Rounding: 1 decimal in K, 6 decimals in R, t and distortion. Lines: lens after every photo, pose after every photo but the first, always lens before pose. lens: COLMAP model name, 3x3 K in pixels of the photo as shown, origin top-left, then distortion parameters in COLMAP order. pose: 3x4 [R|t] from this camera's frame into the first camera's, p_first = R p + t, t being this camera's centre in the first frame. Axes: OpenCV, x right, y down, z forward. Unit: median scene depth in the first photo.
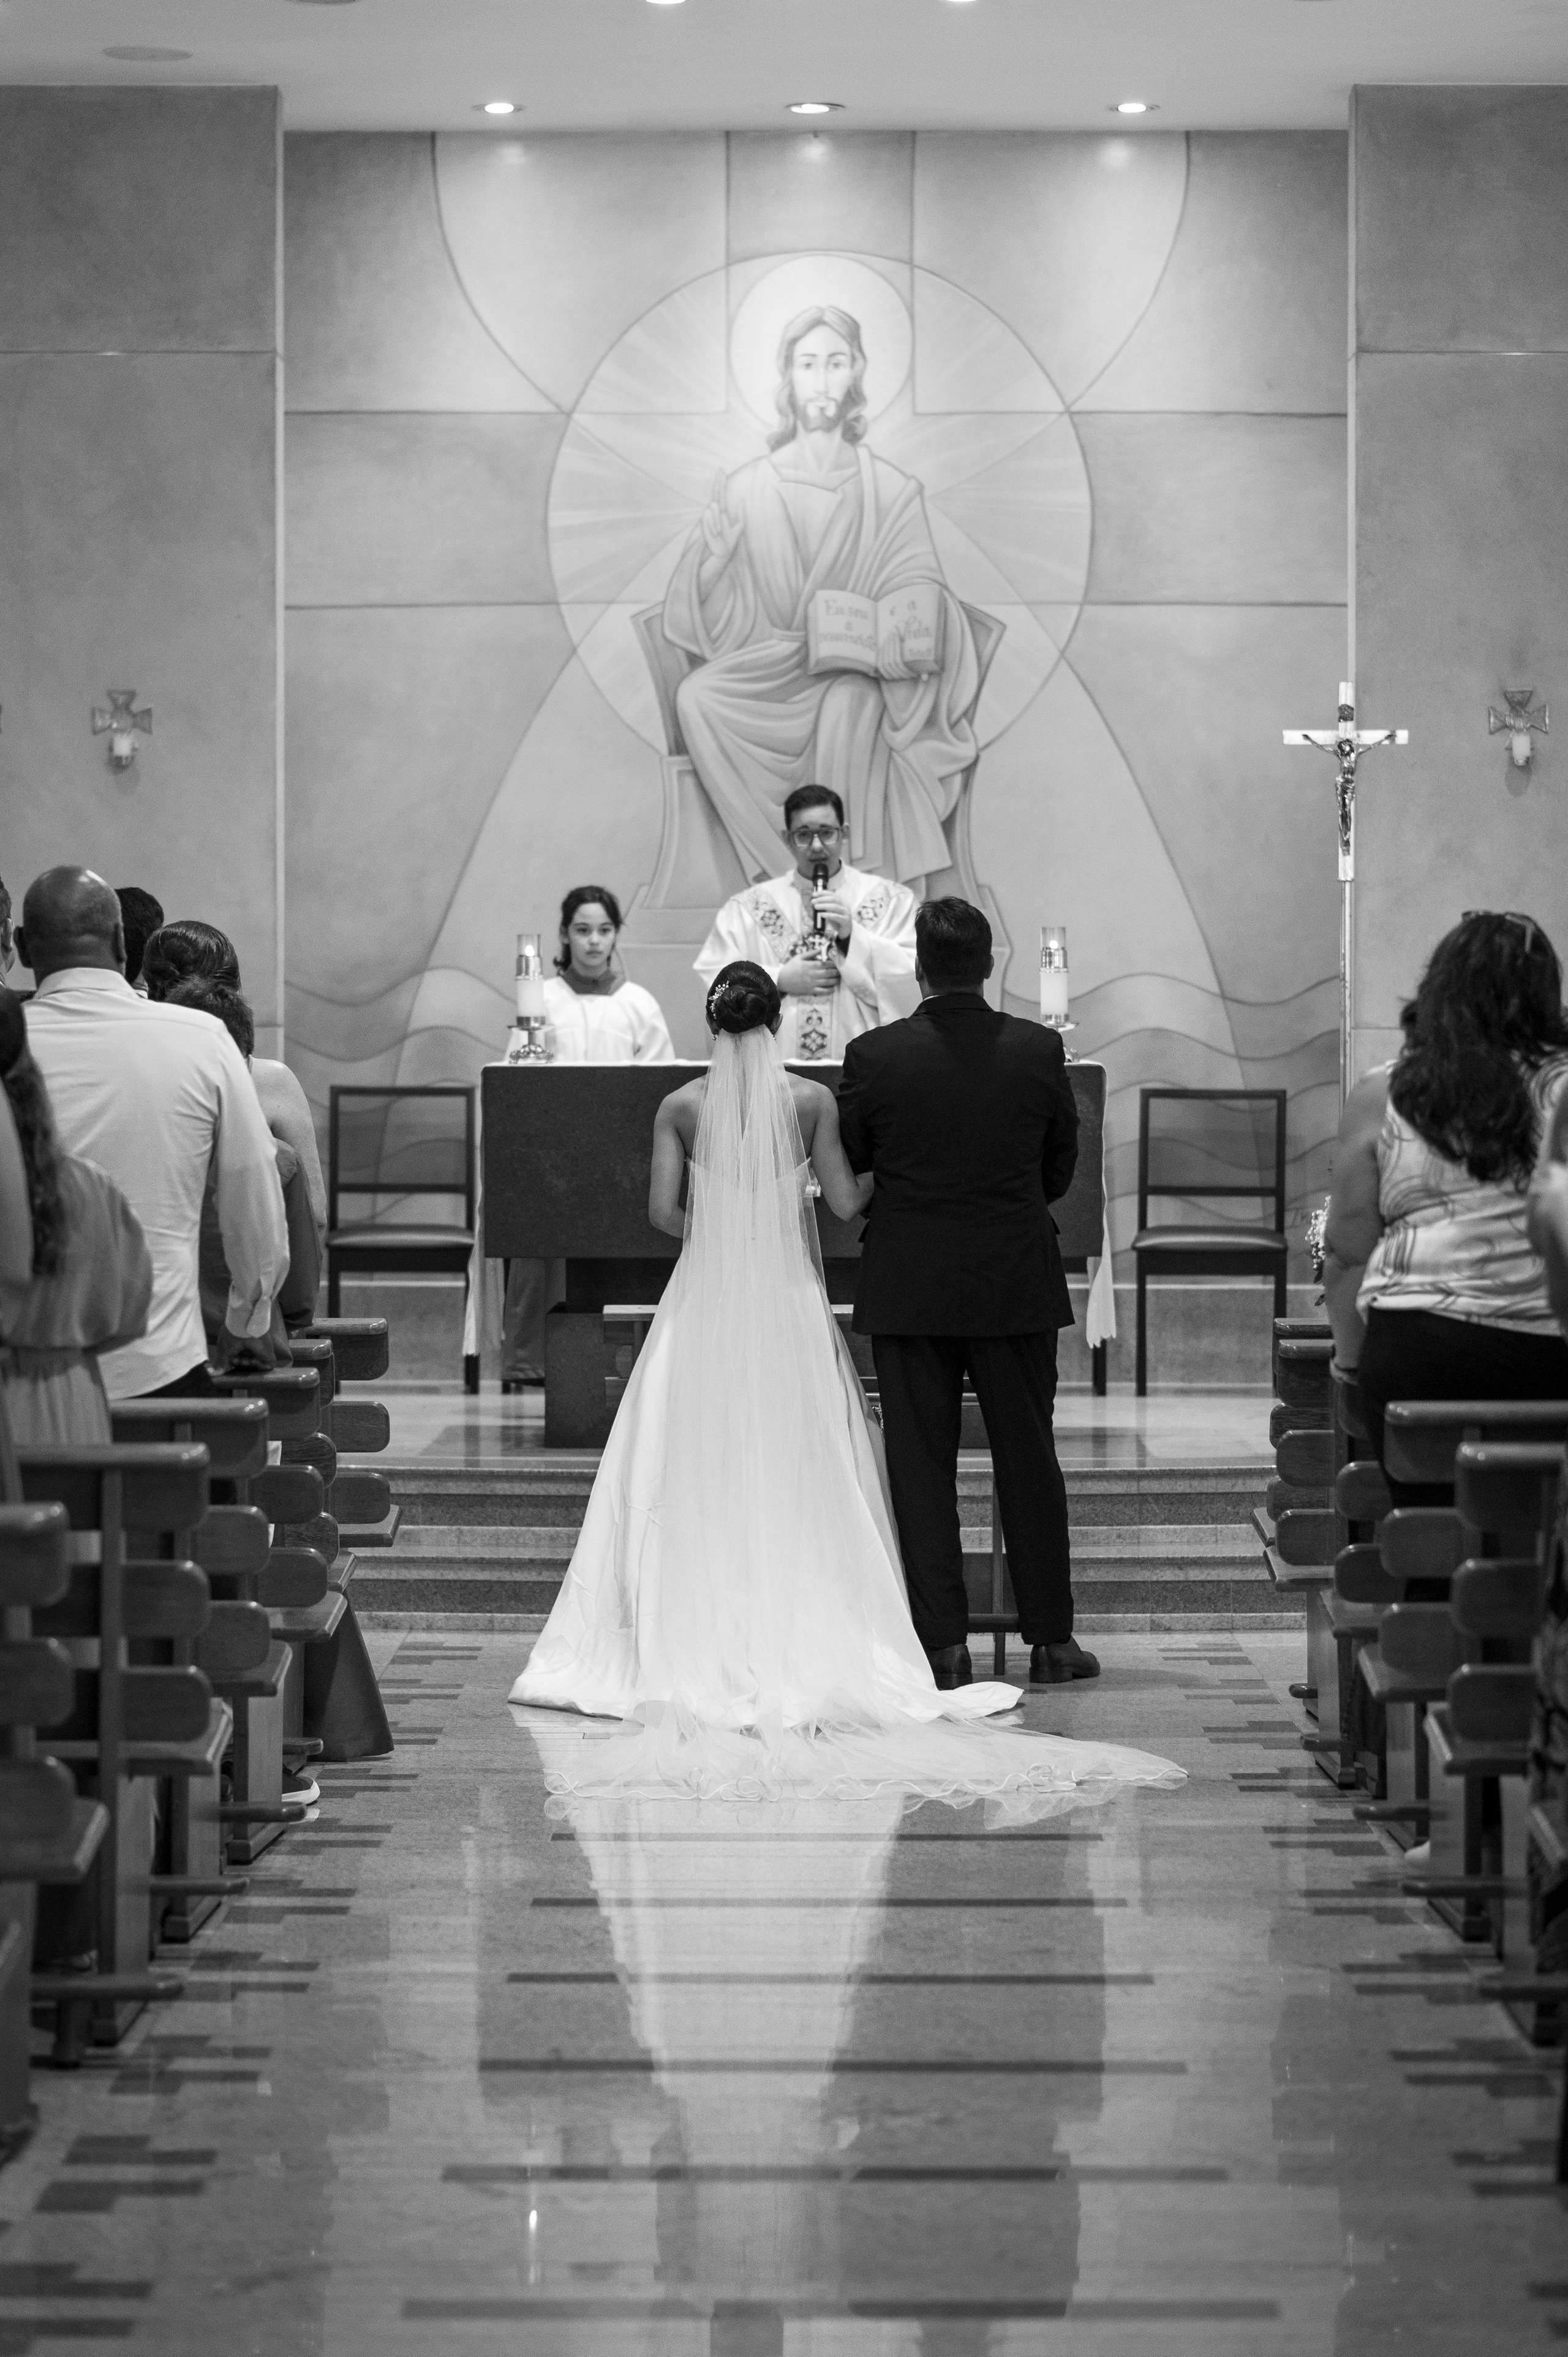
lens RADIAL K [[5605.1, 0, 784.0], [0, 5605.1, 1178.5], [0, 0, 1]] dist [0.059912, 0.289942]
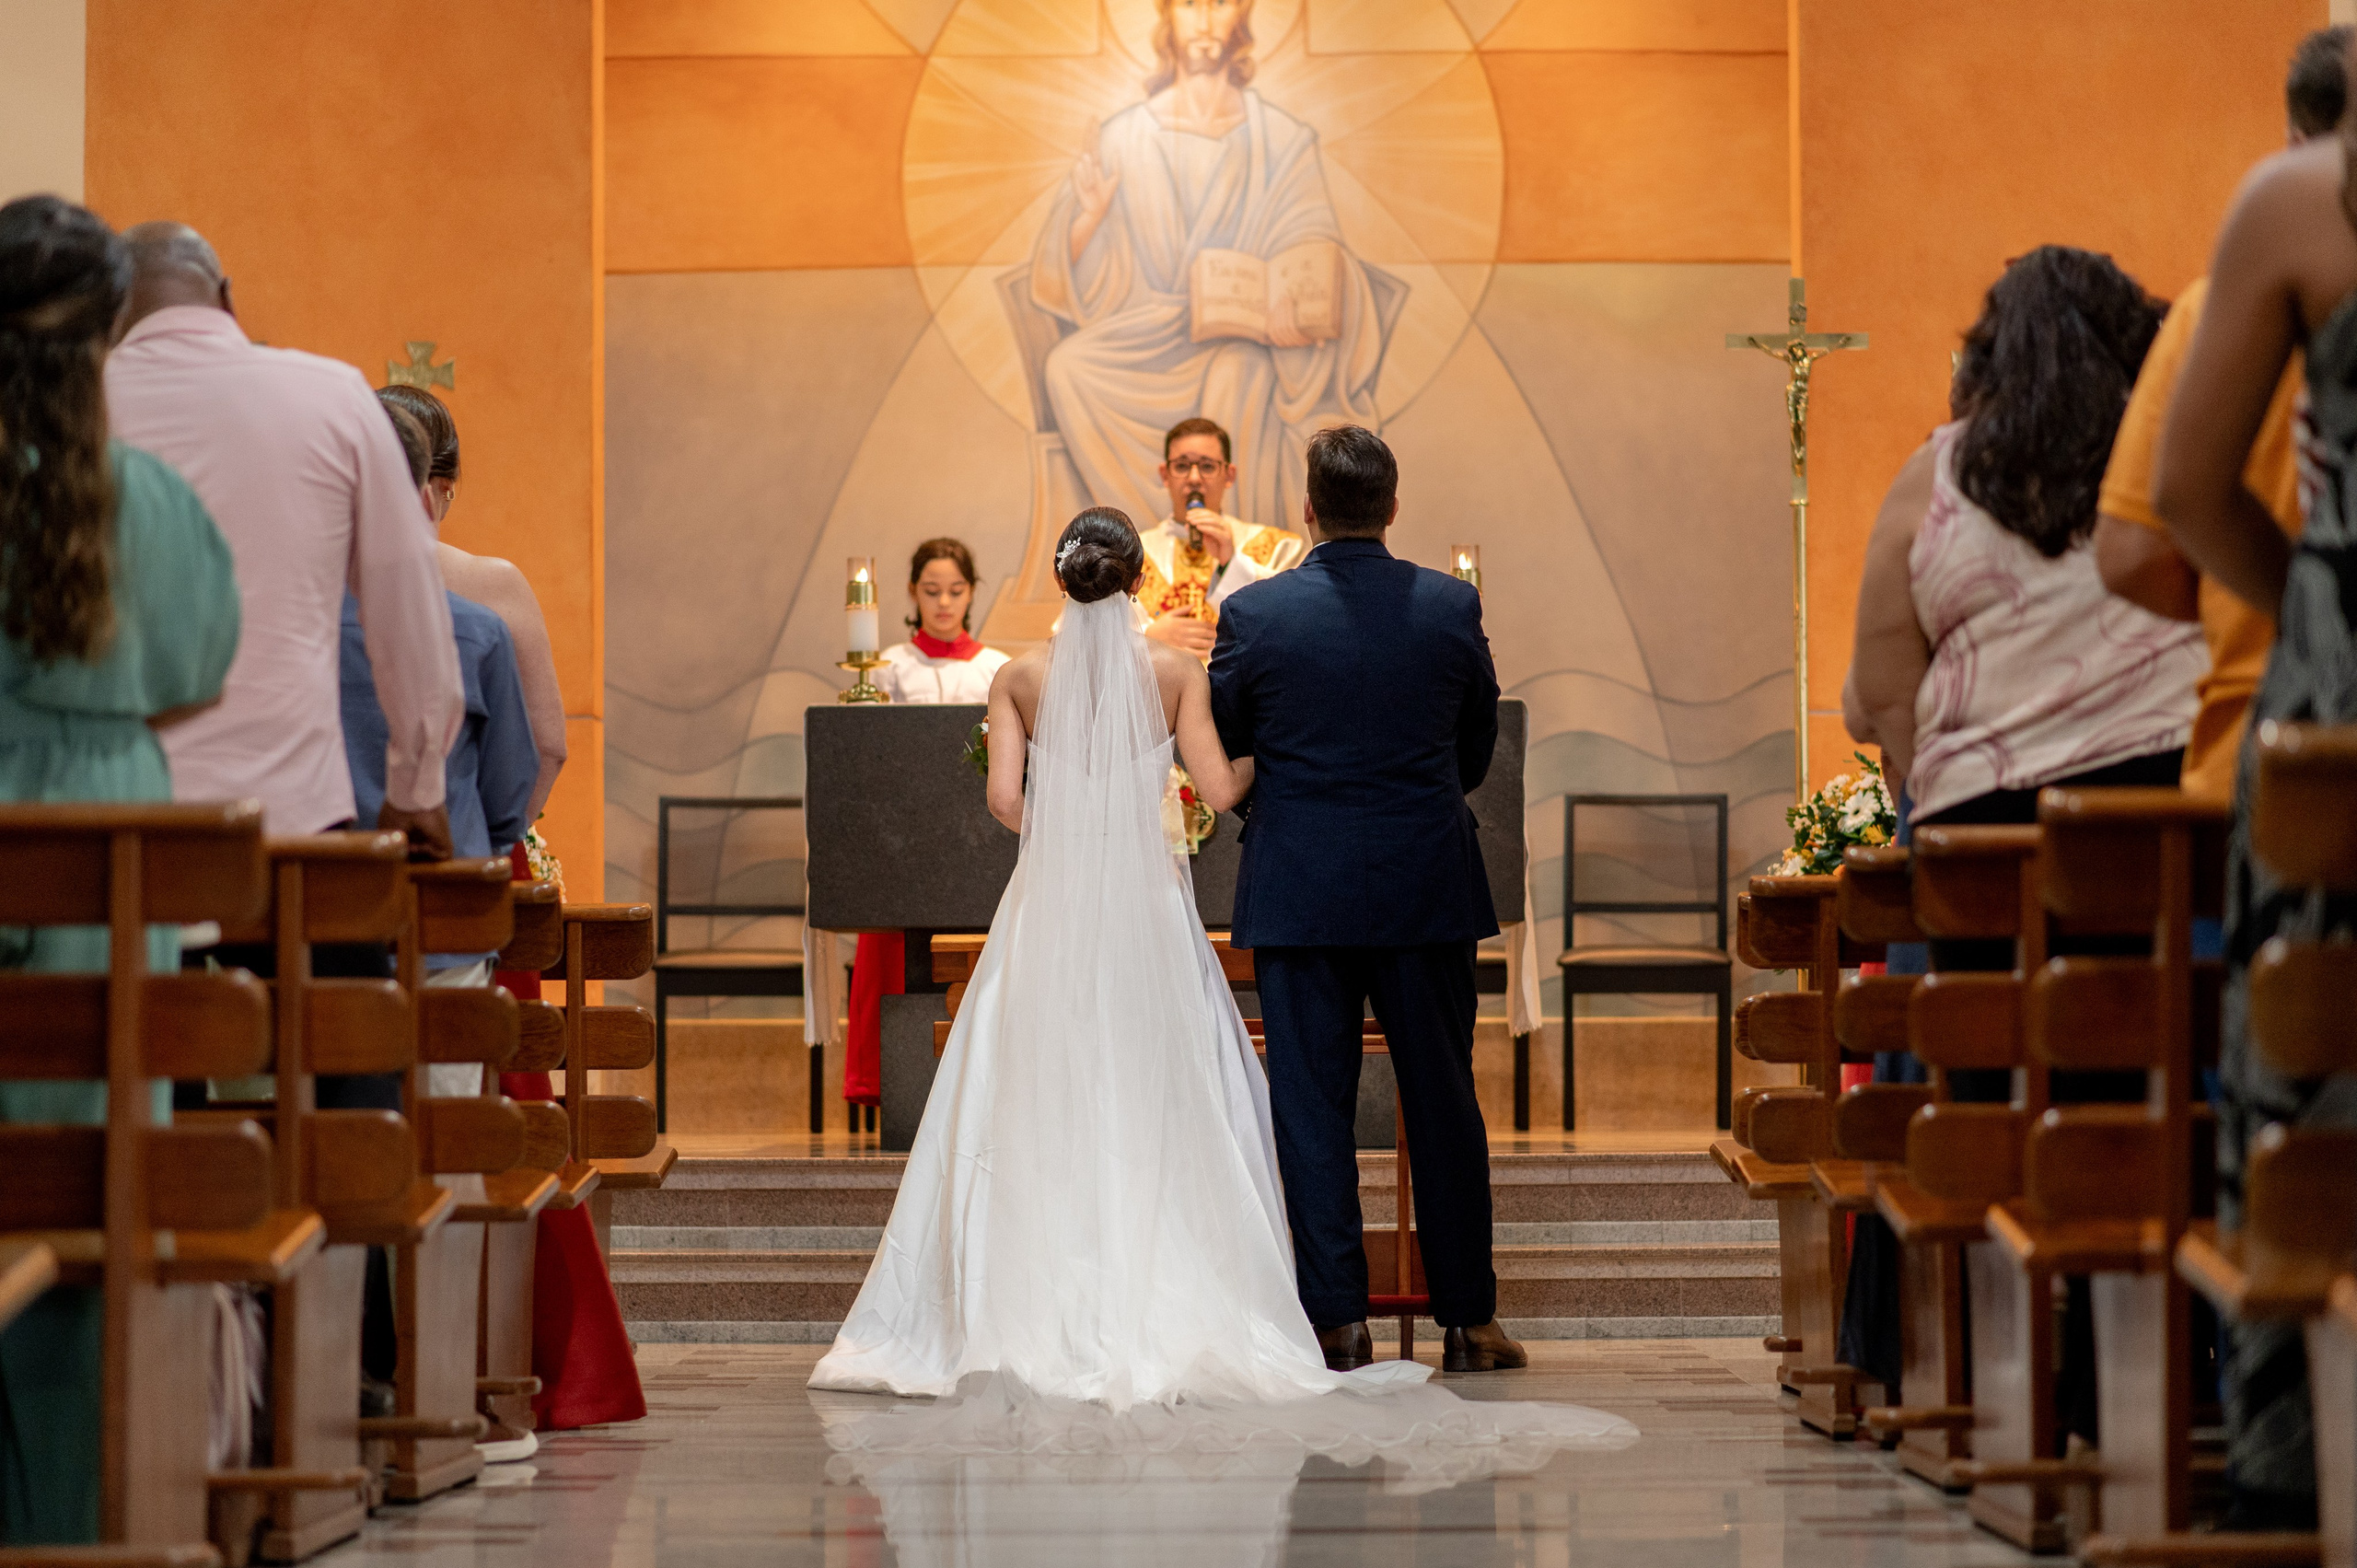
lens RADIAL K [[5606.0, 0, 1178.5], [0, 5606.0, 784.0], [0, 0, 1]] dist [0.059912, 0.289942]
pose [[0.999979, -0.005457, -0.003563, 0.005089], [0.005257, 0.998541, -0.053740, 0.029516], [0.003851, 0.053720, 0.998549, 0.104382]]
